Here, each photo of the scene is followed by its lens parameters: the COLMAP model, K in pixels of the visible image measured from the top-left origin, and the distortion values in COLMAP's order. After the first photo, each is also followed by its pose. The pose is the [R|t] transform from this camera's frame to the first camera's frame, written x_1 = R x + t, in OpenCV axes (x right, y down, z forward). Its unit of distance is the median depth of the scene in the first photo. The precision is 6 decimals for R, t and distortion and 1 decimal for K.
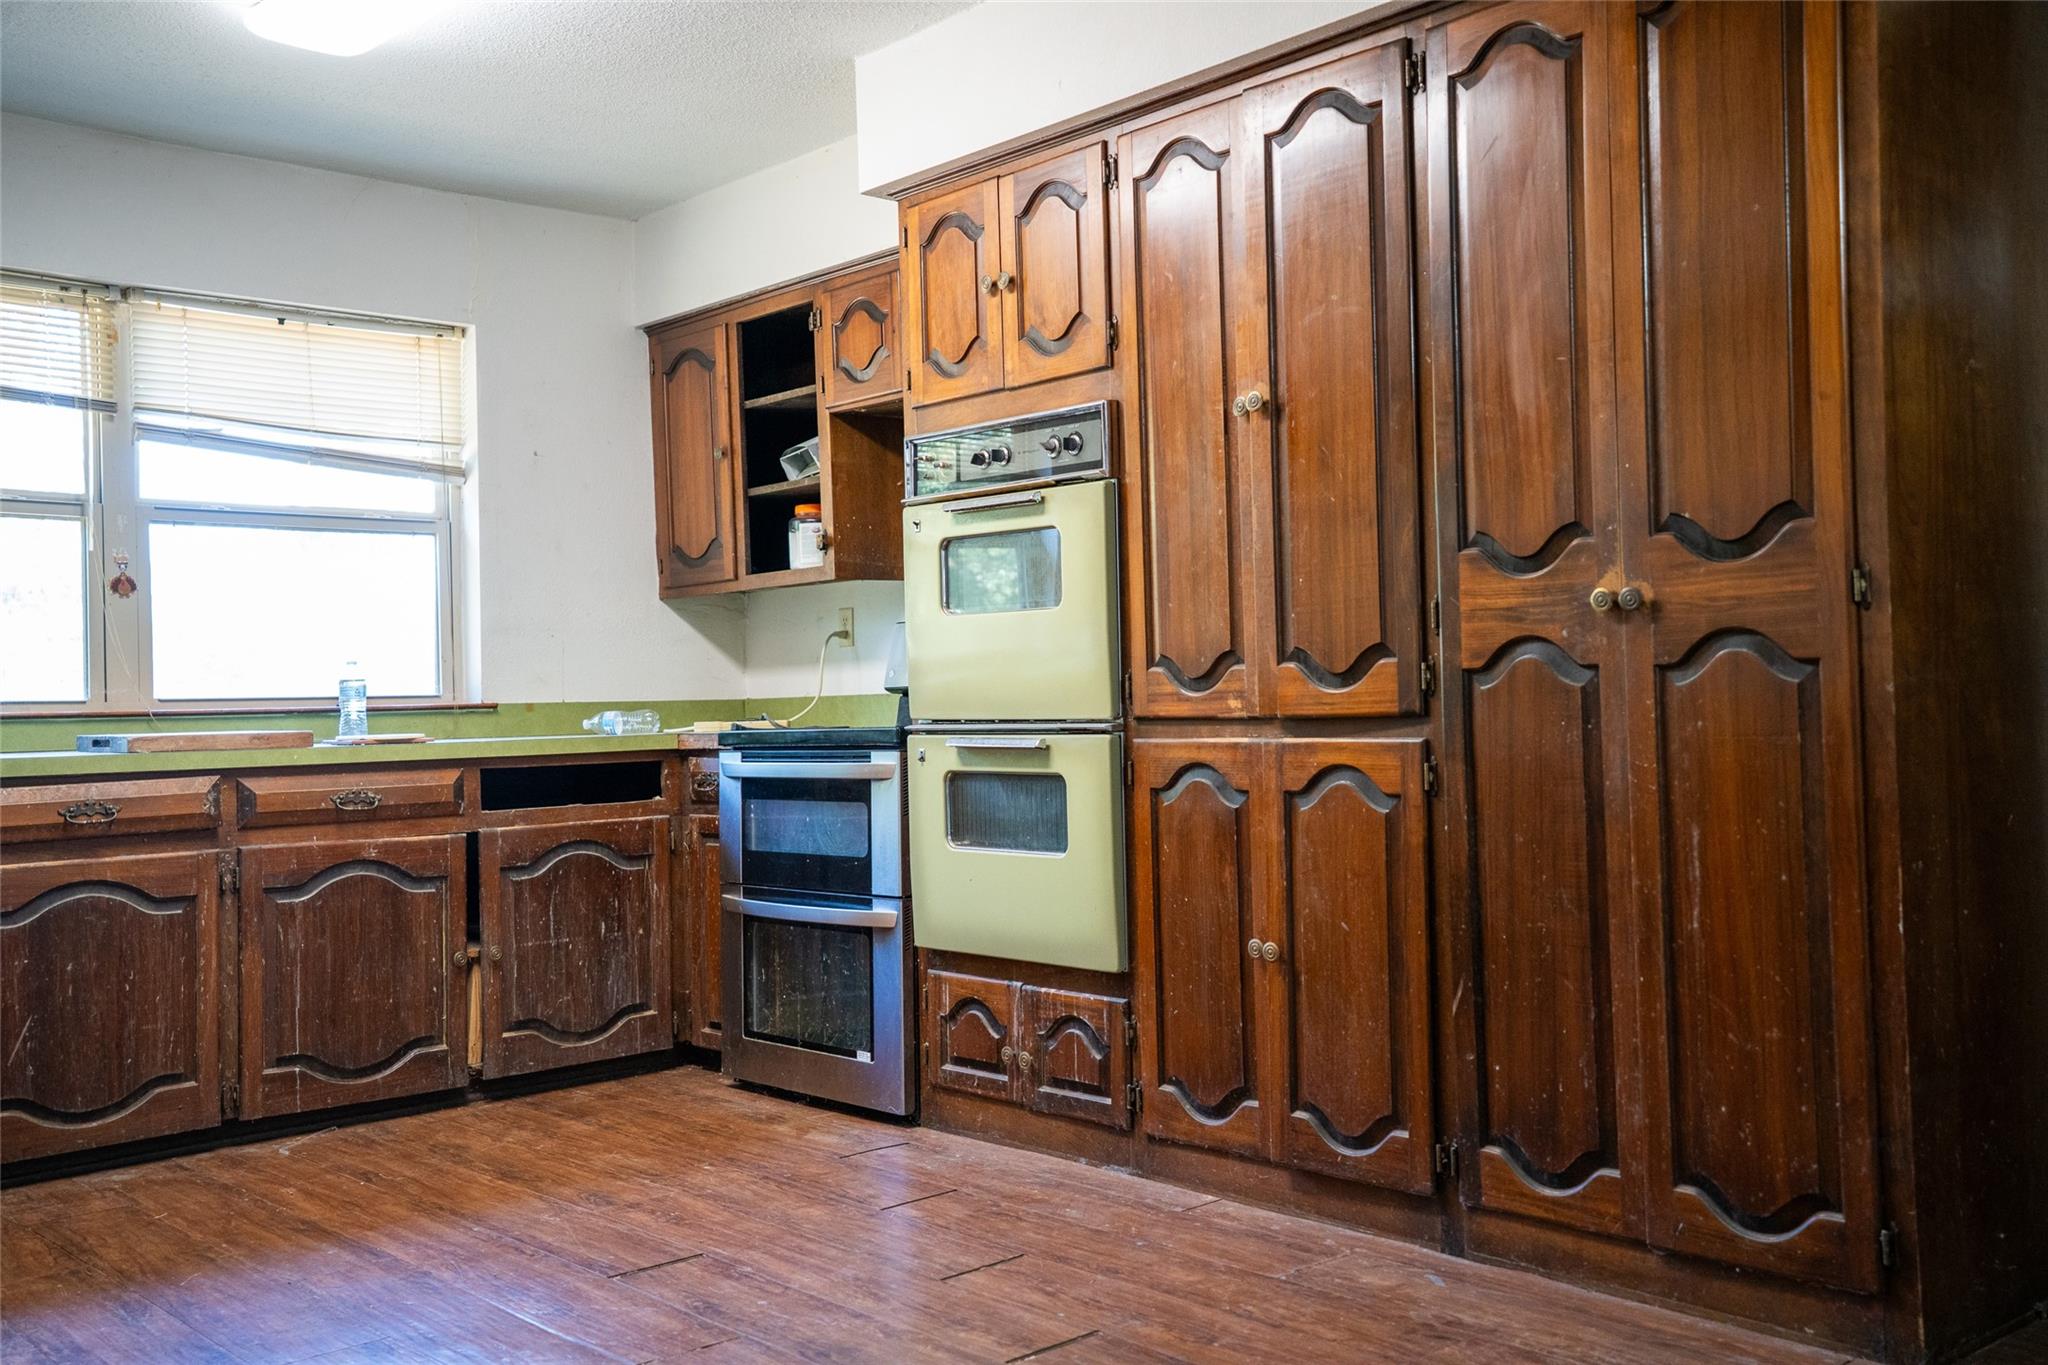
lens RADIAL K [[1879.7, 0, 1024.0], [0, 1879.7, 682.5], [0, 0, 1]] dist [0.049450, 0.012120]
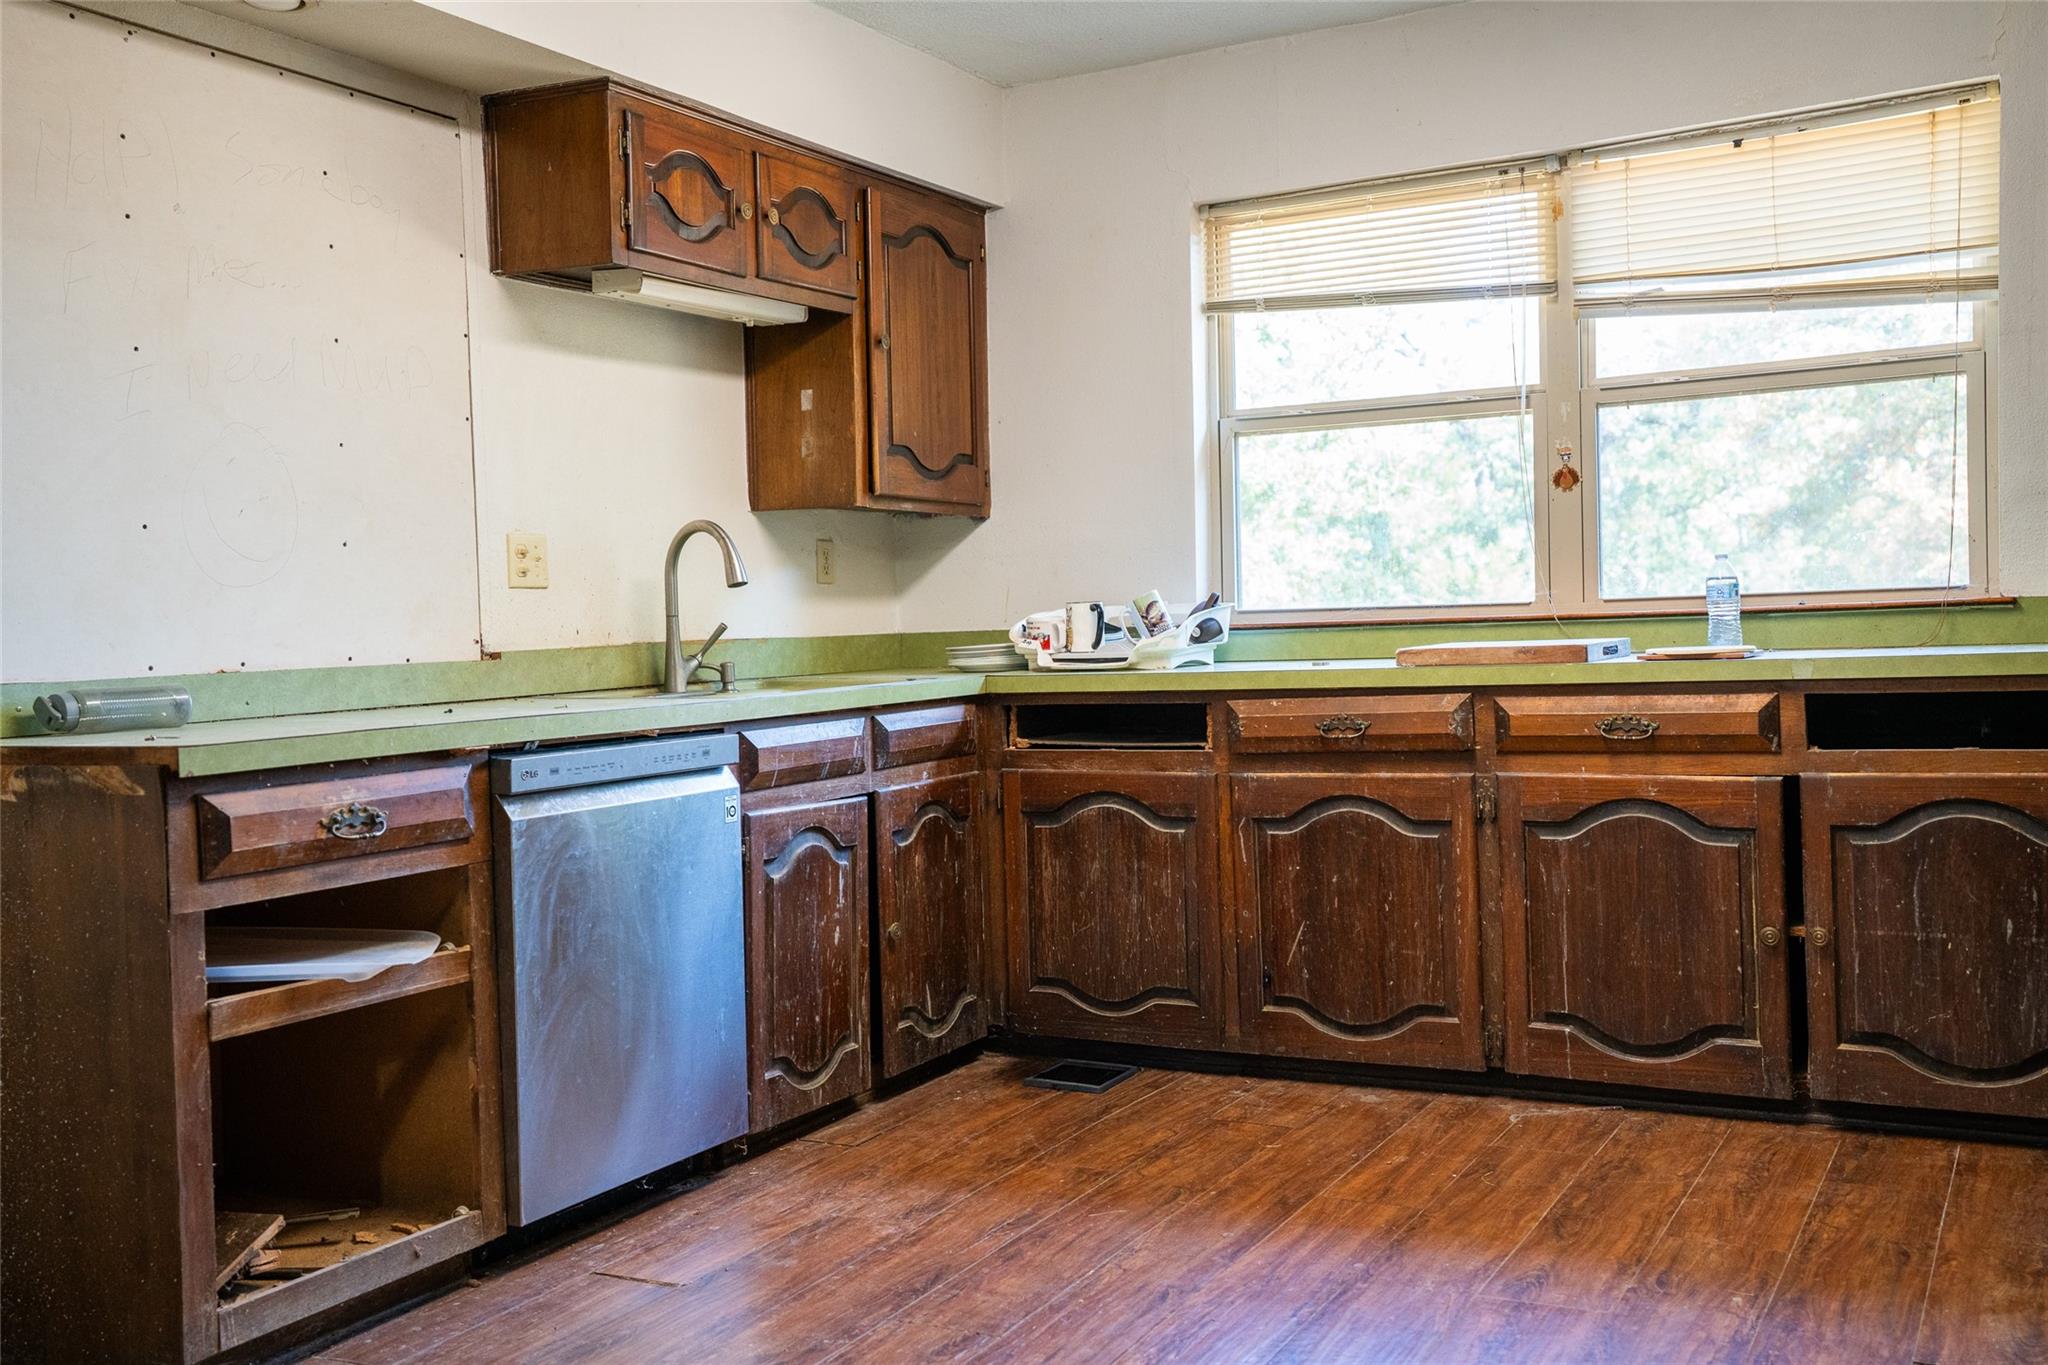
lens RADIAL K [[1879.7, 0, 1024.0], [0, 1879.7, 682.5], [0, 0, 1]] dist [0.049450, 0.012120]
pose [[0.348278, 0.039204, -0.936571, 0.331135], [0.038844, 0.997663, 0.056206, -0.014623], [0.936586, -0.055955, 0.345941, 0.458296]]
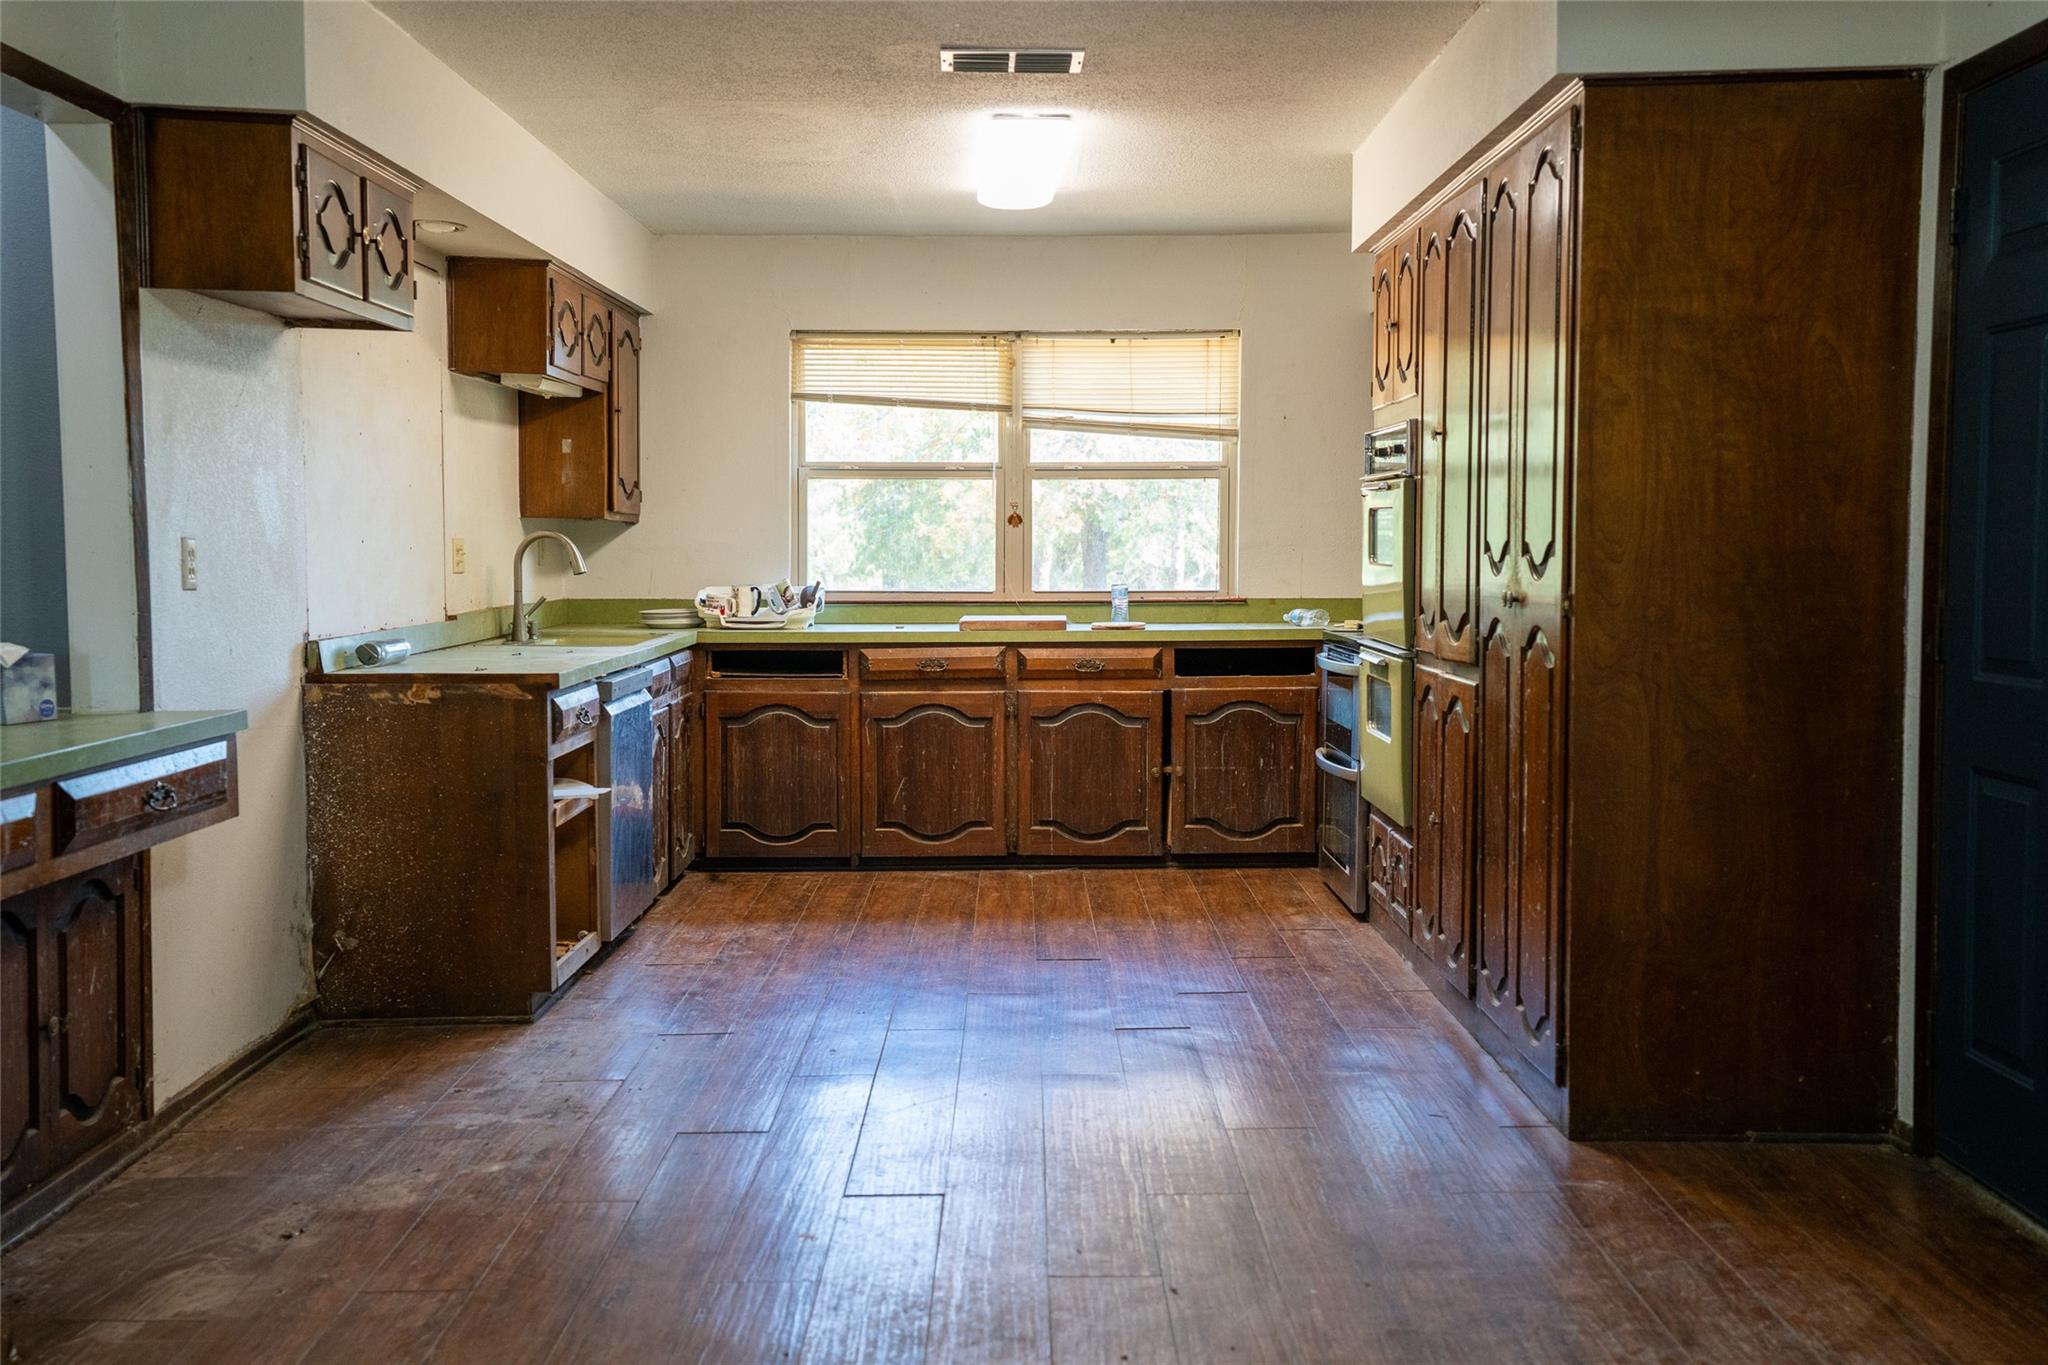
lens RADIAL K [[1824.7, 0, 1024.0], [0, 1824.7, 682.5], [0, 0, 1]] dist [0.004277, 0.003248]
pose [[0.750553, 0.069389, -0.657157, 0.595939], [-0.006377, 0.995186, 0.097798, -0.070449], [0.660780, -0.069212, 0.747382, -0.165368]]
